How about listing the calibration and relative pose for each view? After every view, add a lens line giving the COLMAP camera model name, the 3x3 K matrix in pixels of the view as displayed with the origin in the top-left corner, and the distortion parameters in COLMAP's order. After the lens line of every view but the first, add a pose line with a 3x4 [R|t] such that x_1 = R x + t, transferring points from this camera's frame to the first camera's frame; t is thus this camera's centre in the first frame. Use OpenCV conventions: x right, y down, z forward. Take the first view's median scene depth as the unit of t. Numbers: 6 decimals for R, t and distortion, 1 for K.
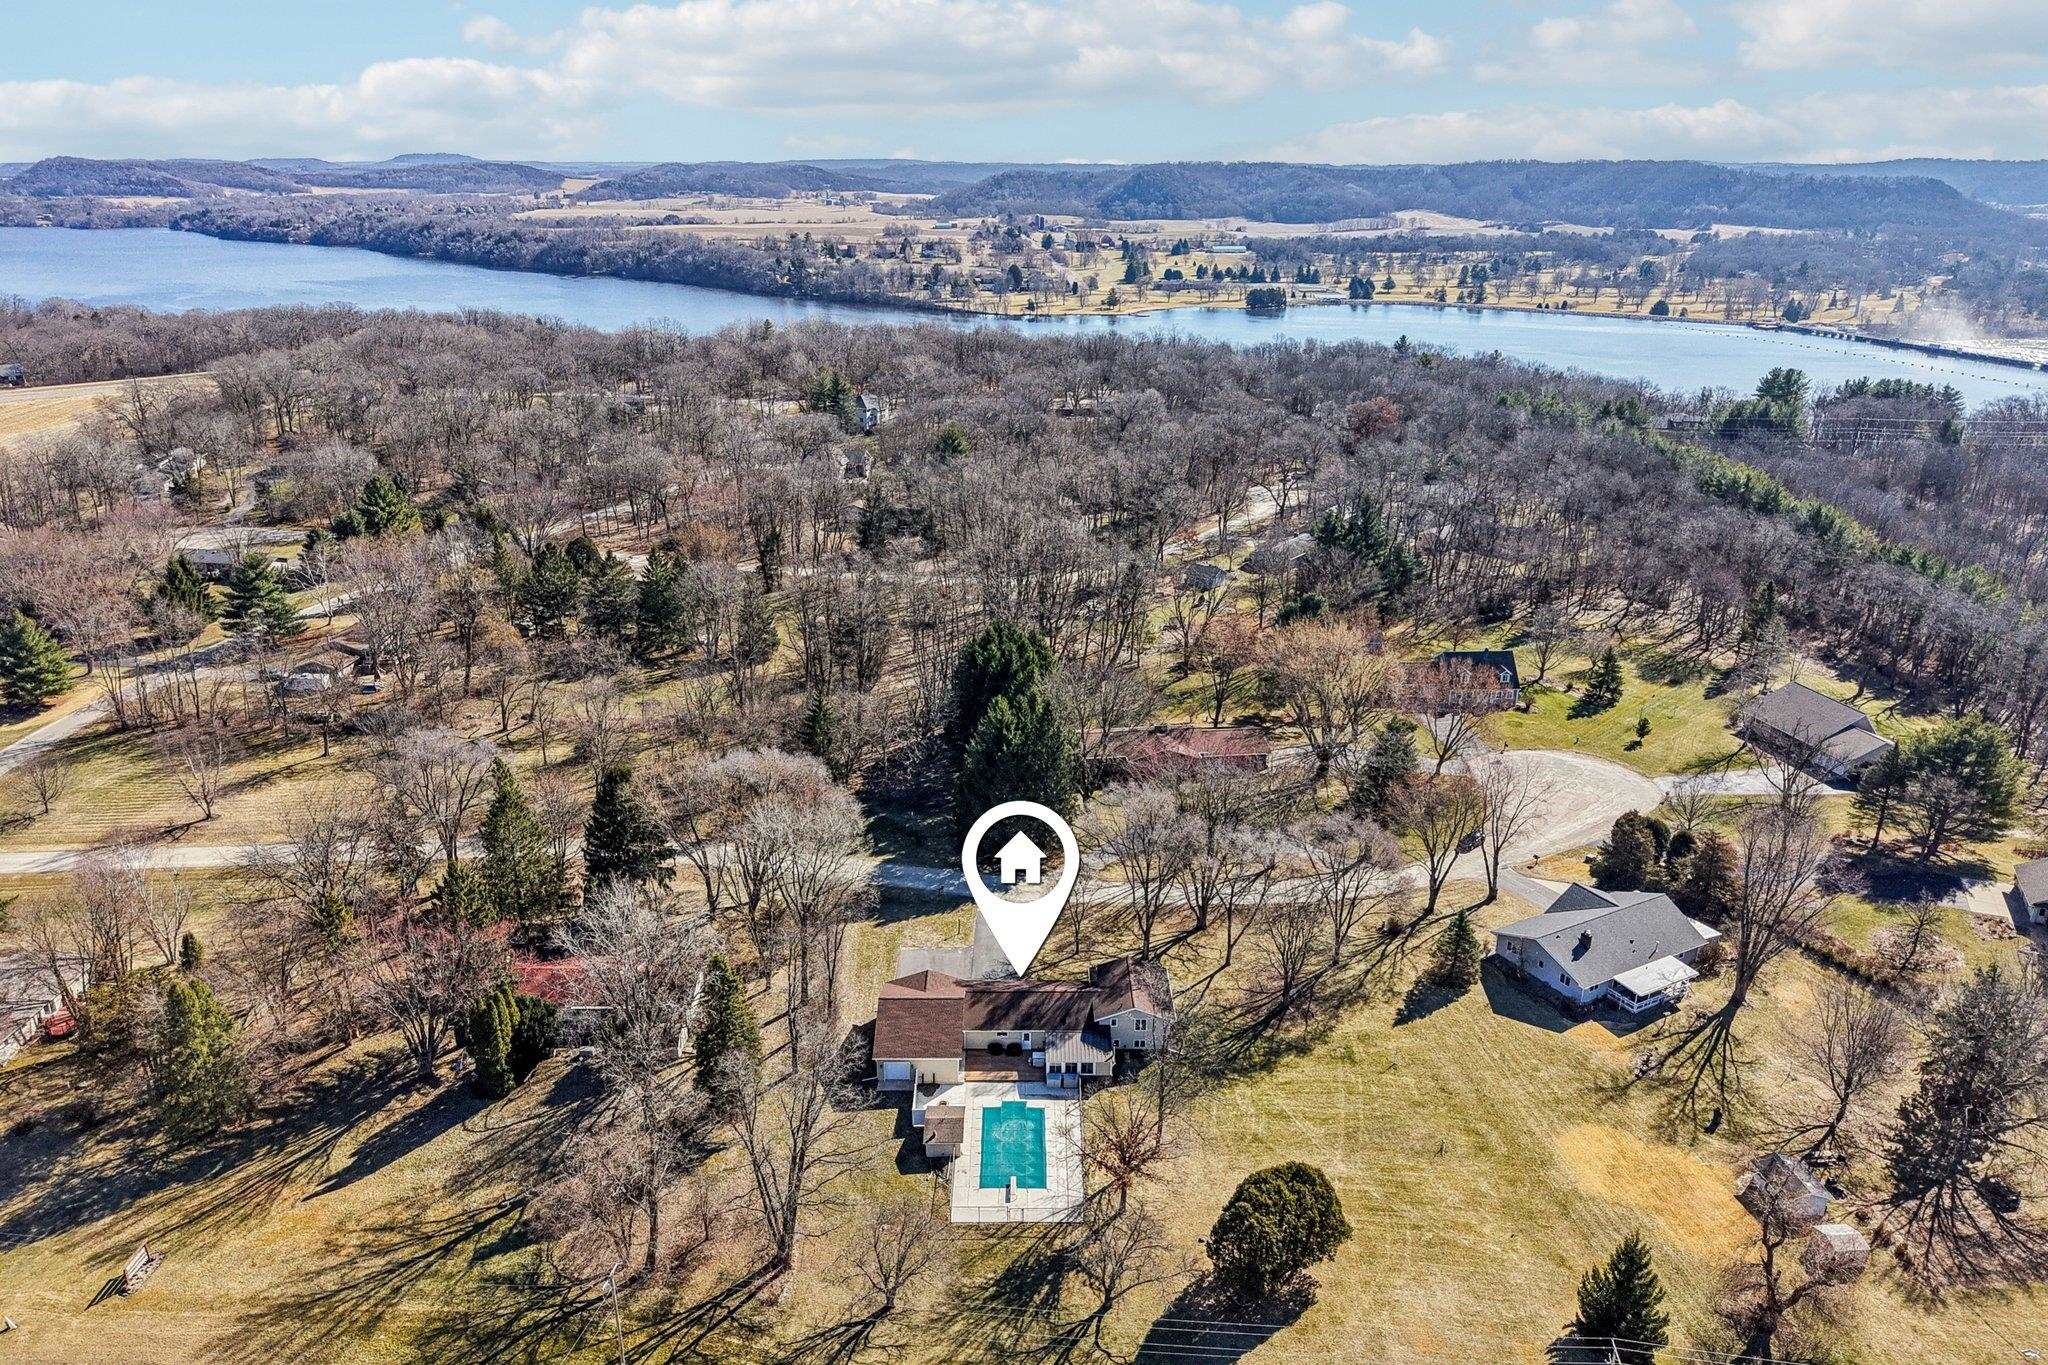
lens RADIAL K [[1377.6, 0, 1024.0], [0, 1377.6, 682.5], [0, 0, 1]] dist [0.021392, -0.021897]
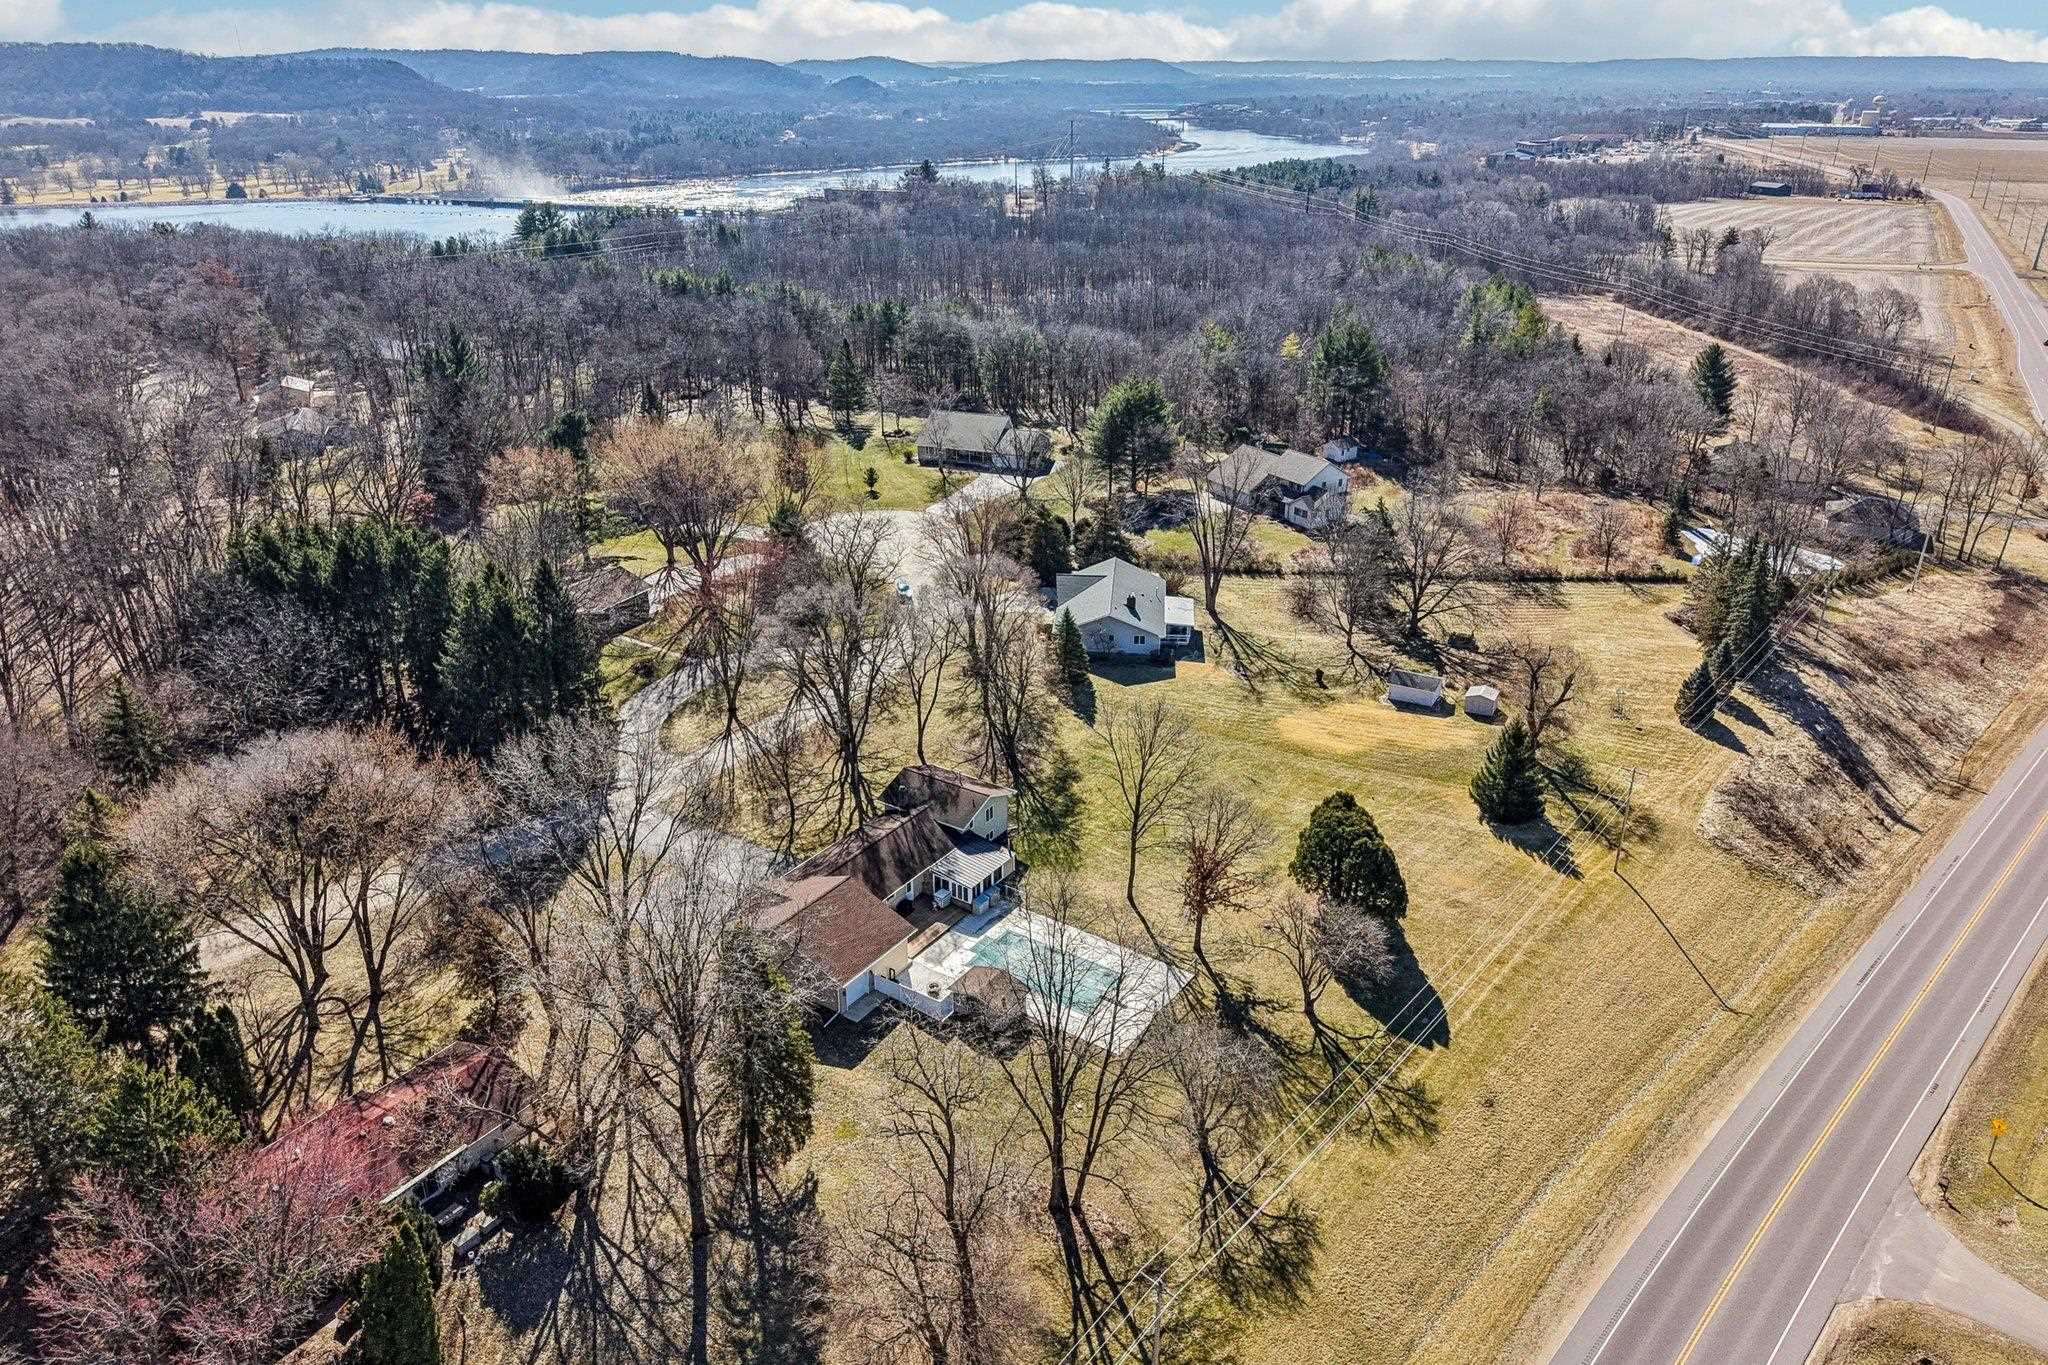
lens RADIAL K [[1388.0, 0, 1023.5], [0, 1388.0, 714.8], [0, 0, 1]] dist [0.009282, -0.021362]
pose [[0.561123, -0.353533, 0.748435, -0.483960], [0.289881, 0.930869, 0.222376, 0.003413], [-0.775313, 0.092177, 0.624815, 0.395939]]
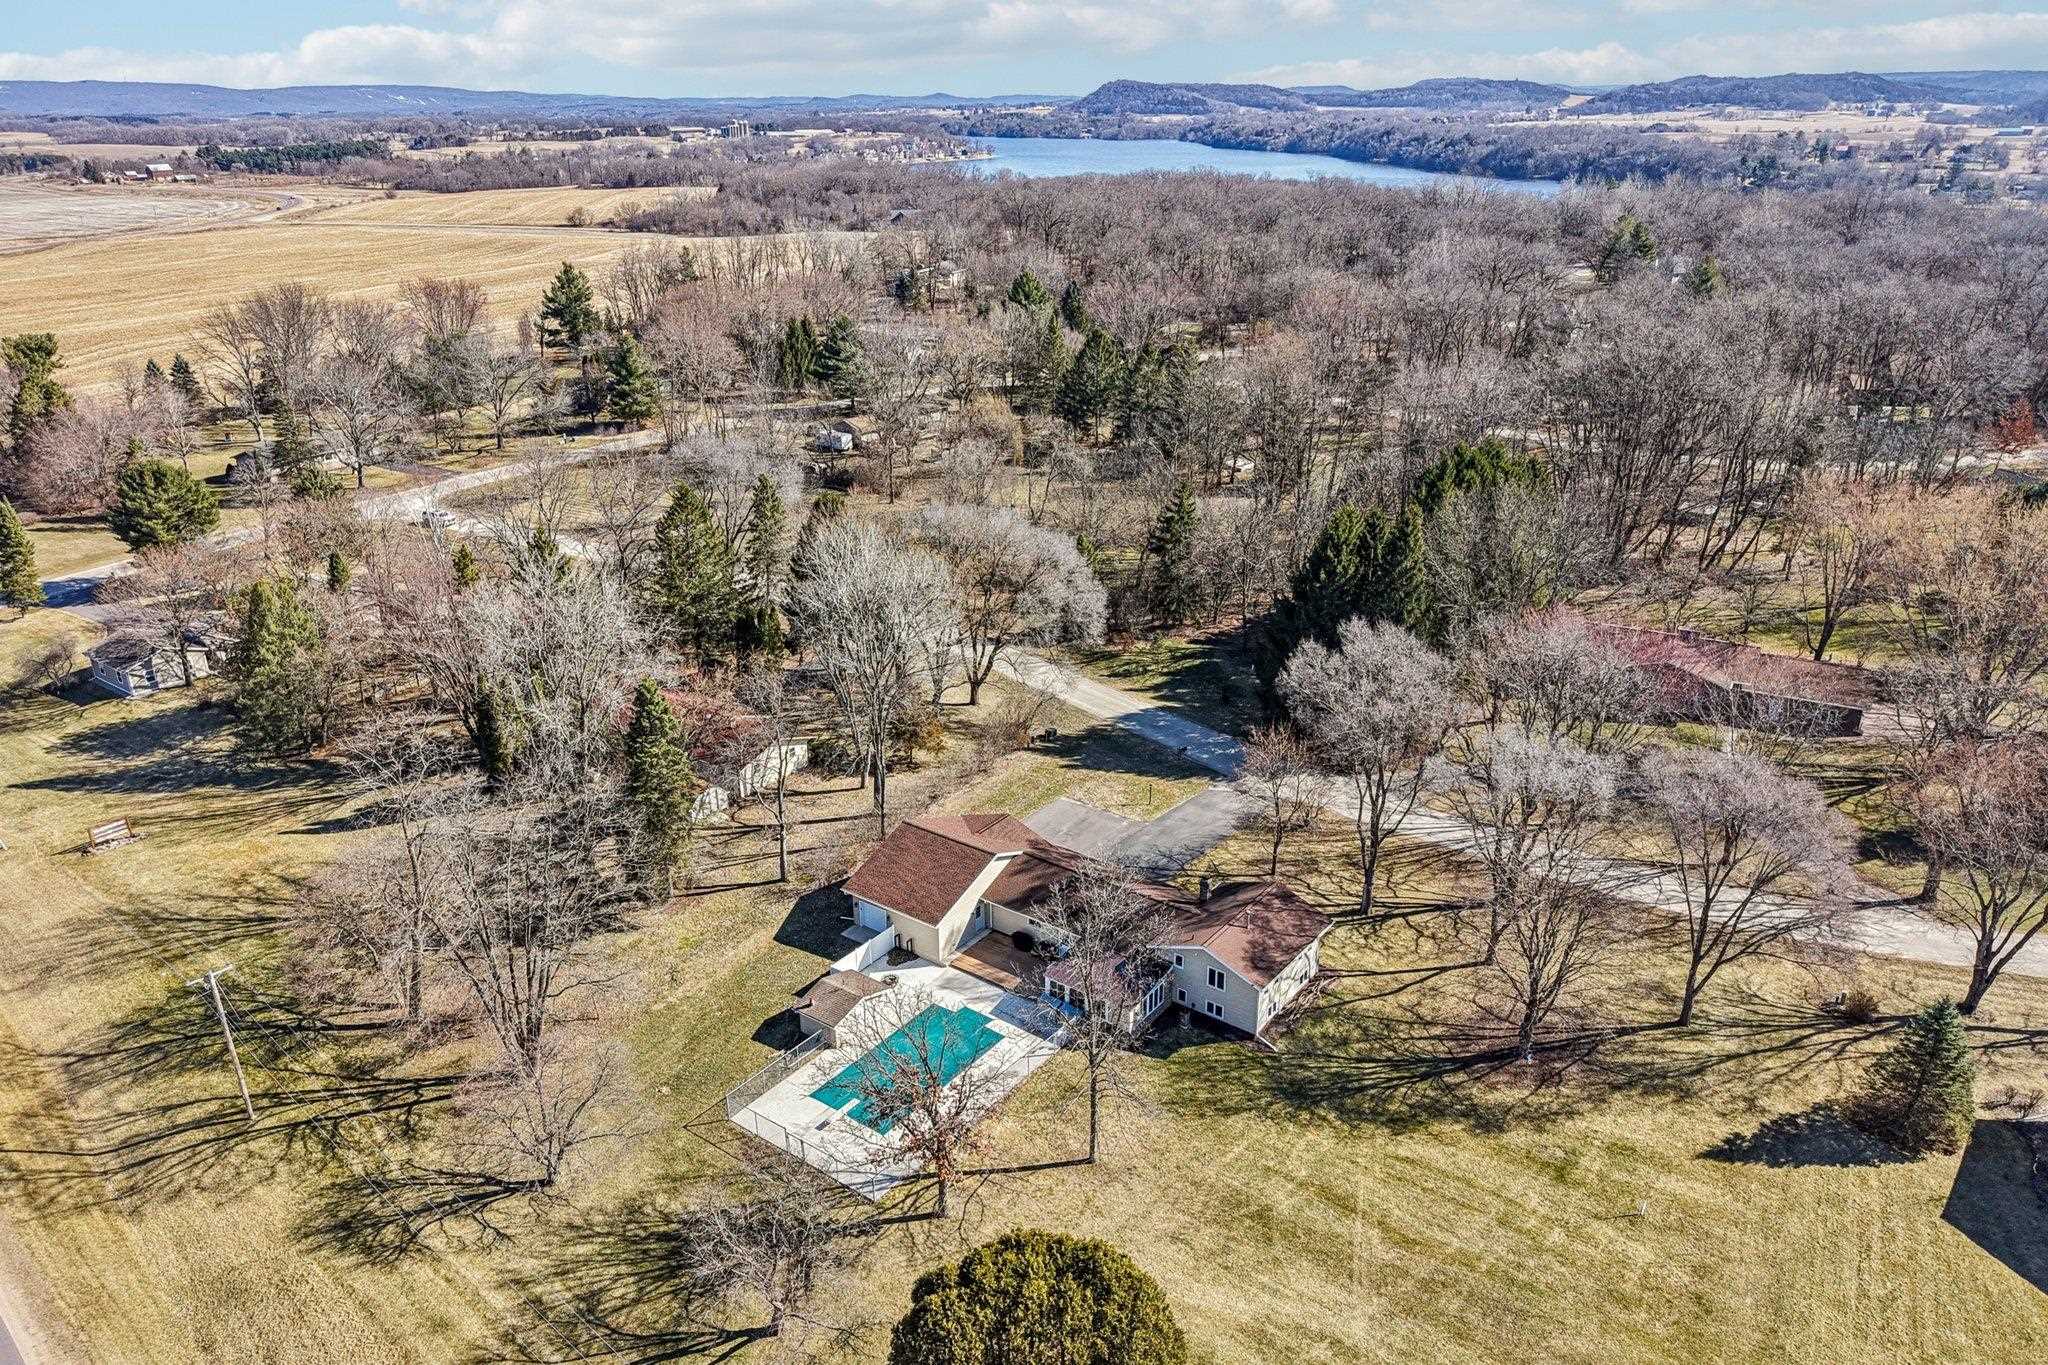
lens RADIAL K [[1433.9, 0, 1024.0], [0, 1433.9, 682.5], [0, 0, 1]] dist [0.000496, 0.001277]
pose [[0.801872, 0.214532, -0.557653, 0.313749], [-0.192528, 0.976310, 0.098748, 0.066424], [0.565627, 0.028180, 0.824180, 0.386528]]
